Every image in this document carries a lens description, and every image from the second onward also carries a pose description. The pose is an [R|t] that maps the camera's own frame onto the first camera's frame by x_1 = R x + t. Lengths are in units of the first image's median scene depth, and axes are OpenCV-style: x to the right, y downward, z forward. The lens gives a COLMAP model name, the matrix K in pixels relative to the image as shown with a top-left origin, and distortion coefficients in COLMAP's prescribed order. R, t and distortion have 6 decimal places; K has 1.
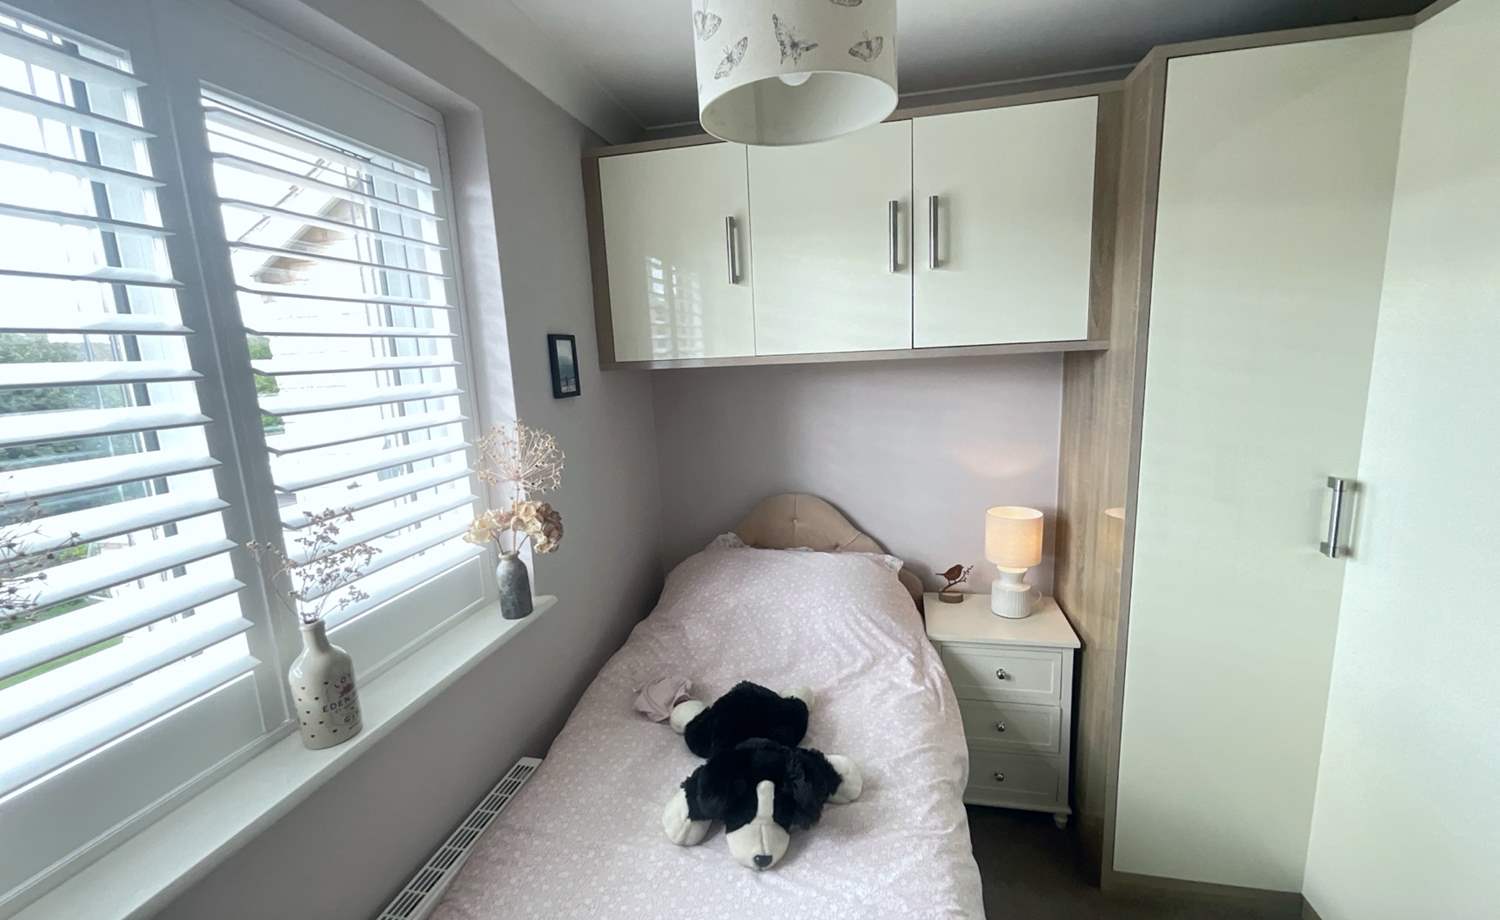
lens RADIAL K [[609.9, 0, 748.9], [0, 609.9, 459.7], [0, 0, 1]] dist [-0.008095, 0.007260]
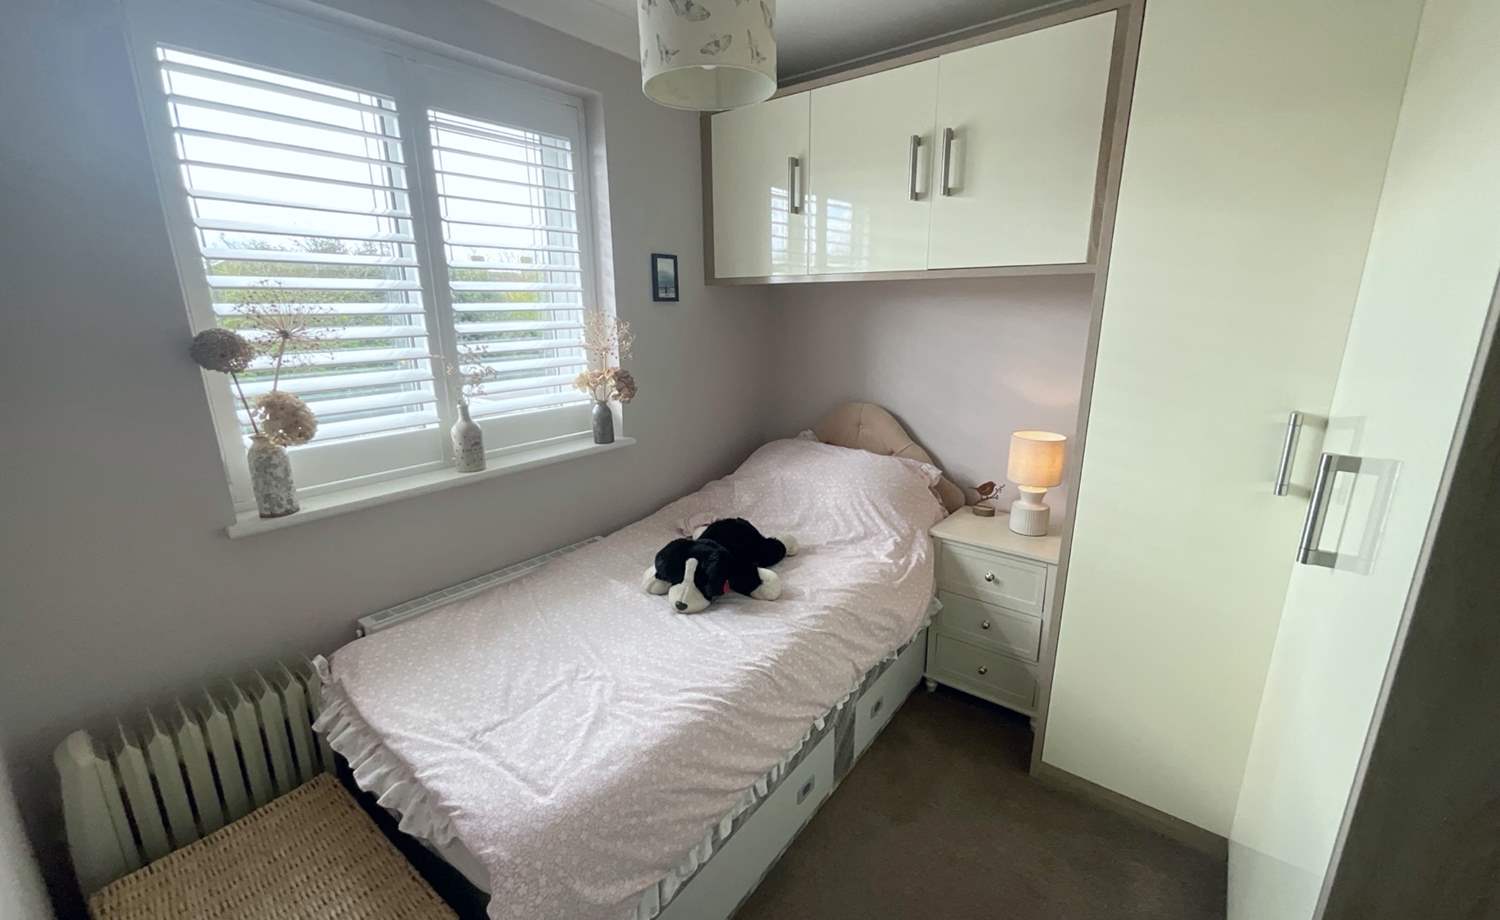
lens RADIAL K [[609.9, 0, 748.9], [0, 609.9, 459.7], [0, 0, 1]] dist [-0.008095, 0.007260]
pose [[0.896969, 0.148228, -0.416503, 0.509203], [-0.110011, 0.987318, 0.114457, 0.073859], [0.428187, -0.056844, 0.901901, -0.183974]]
